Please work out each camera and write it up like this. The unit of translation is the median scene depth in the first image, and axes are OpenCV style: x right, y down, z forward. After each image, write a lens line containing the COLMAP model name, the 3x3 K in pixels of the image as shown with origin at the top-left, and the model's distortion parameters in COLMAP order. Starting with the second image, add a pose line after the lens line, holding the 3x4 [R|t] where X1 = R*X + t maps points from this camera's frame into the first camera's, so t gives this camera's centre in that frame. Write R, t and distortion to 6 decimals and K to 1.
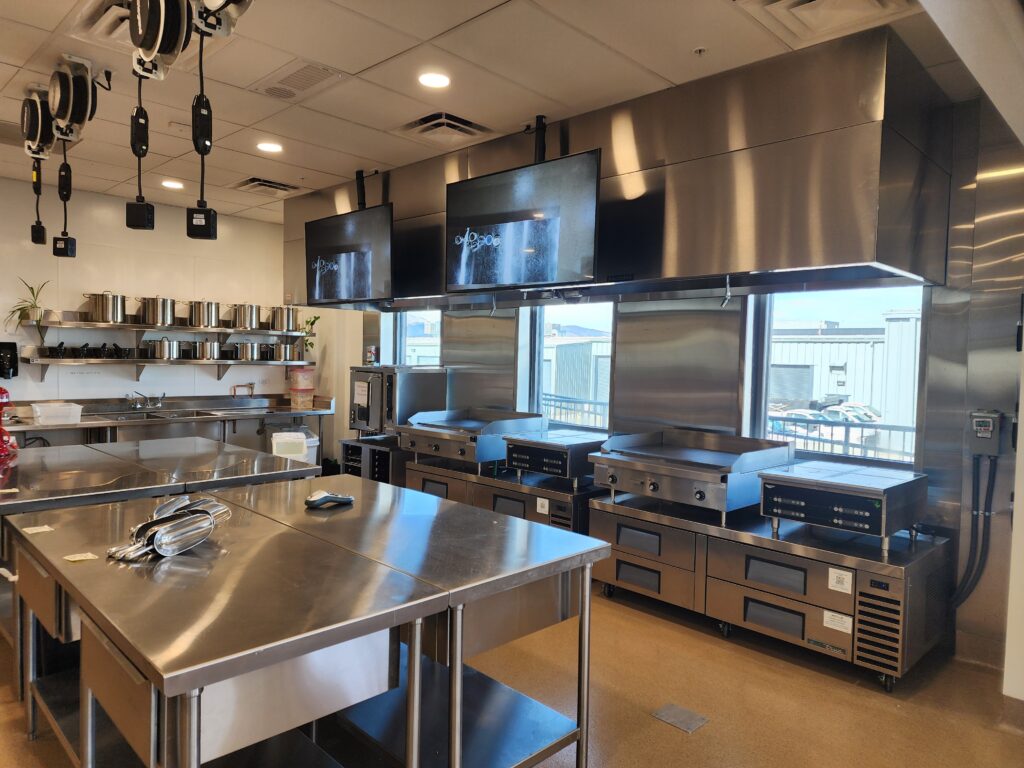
lens RADIAL K [[690.3, 0, 503.6], [0, 690.3, 387.0], [0, 0, 1]] dist [0.073270, -0.054432]
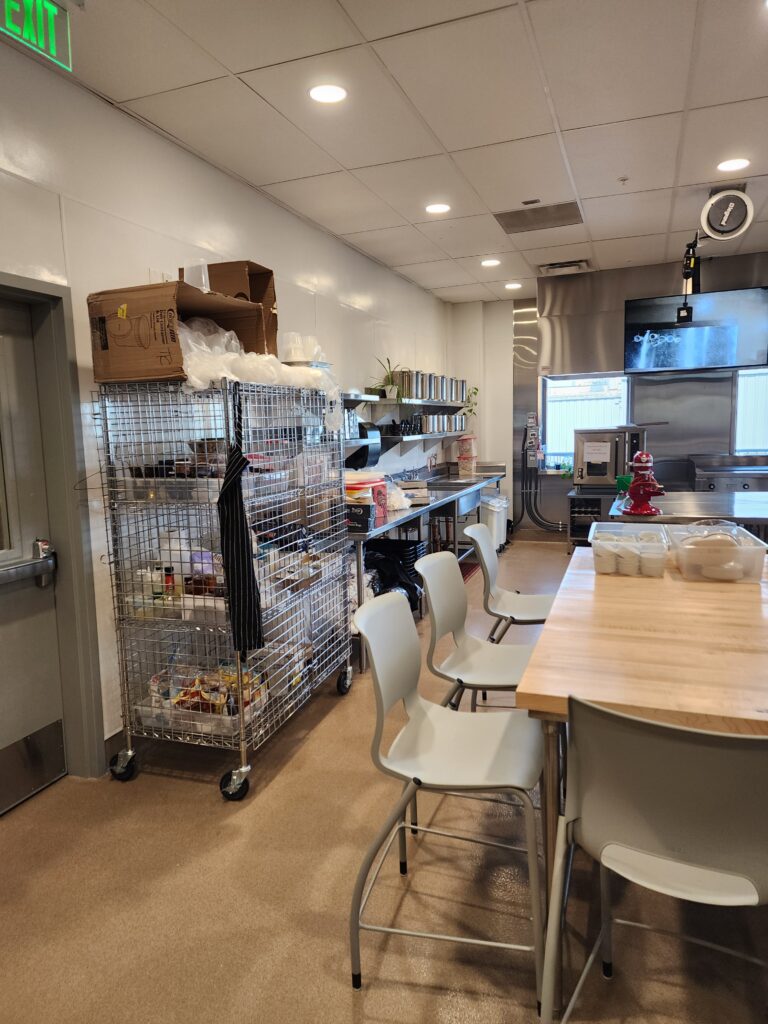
lens RADIAL K [[690.3, 0, 374.6], [0, 690.3, 510.4], [0, 0, 1]] dist [0.073270, -0.054432]
pose [[0.910495, -0.099077, 0.401475, -1.061829], [0.069250, 0.993695, 0.088176, -0.021442], [-0.407680, -0.052482, 0.911615, 0.098027]]
